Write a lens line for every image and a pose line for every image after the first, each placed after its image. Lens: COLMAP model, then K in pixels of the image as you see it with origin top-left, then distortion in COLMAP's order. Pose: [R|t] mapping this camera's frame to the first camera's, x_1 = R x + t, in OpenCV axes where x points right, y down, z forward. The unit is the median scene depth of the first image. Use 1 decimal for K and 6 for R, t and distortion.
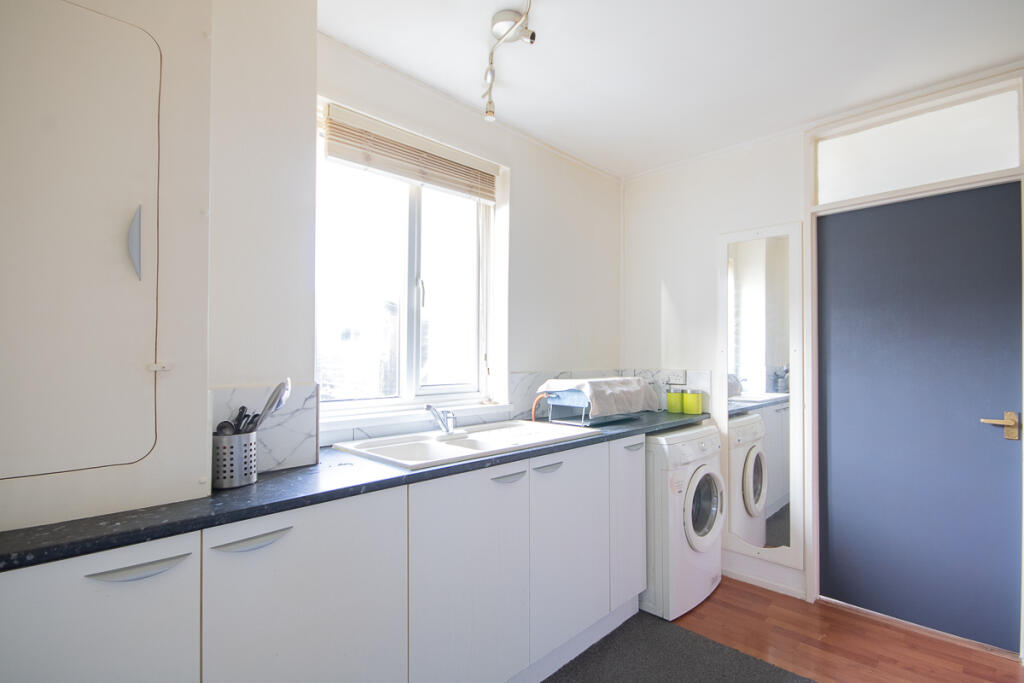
lens RADIAL K [[488.5, 0, 512.3], [0, 488.5, 355.2], [0, 0, 1]] dist [-0.001209, -0.000040]
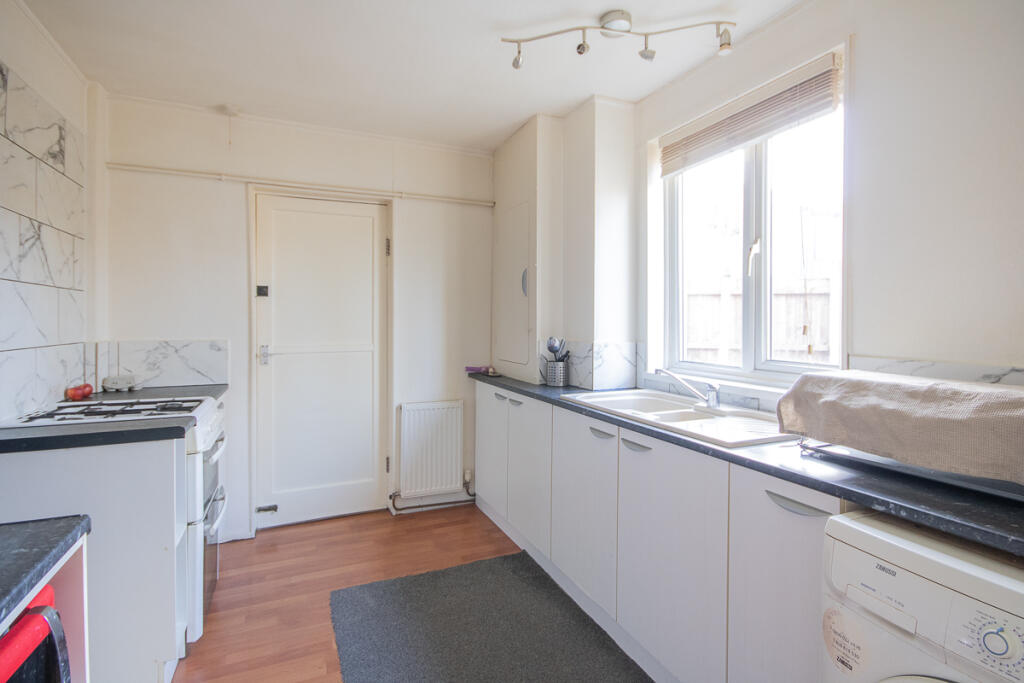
lens RADIAL K [[491.0, 0, 511.6], [0, 491.0, 322.5], [0, 0, 1]] dist [-0.000324, 0.000013]
pose [[-0.359987, 0.004171, -0.932948, 0.944589], [0.003448, 0.999989, 0.003140, -0.012195], [0.932951, -0.002087, -0.359997, 1.003900]]
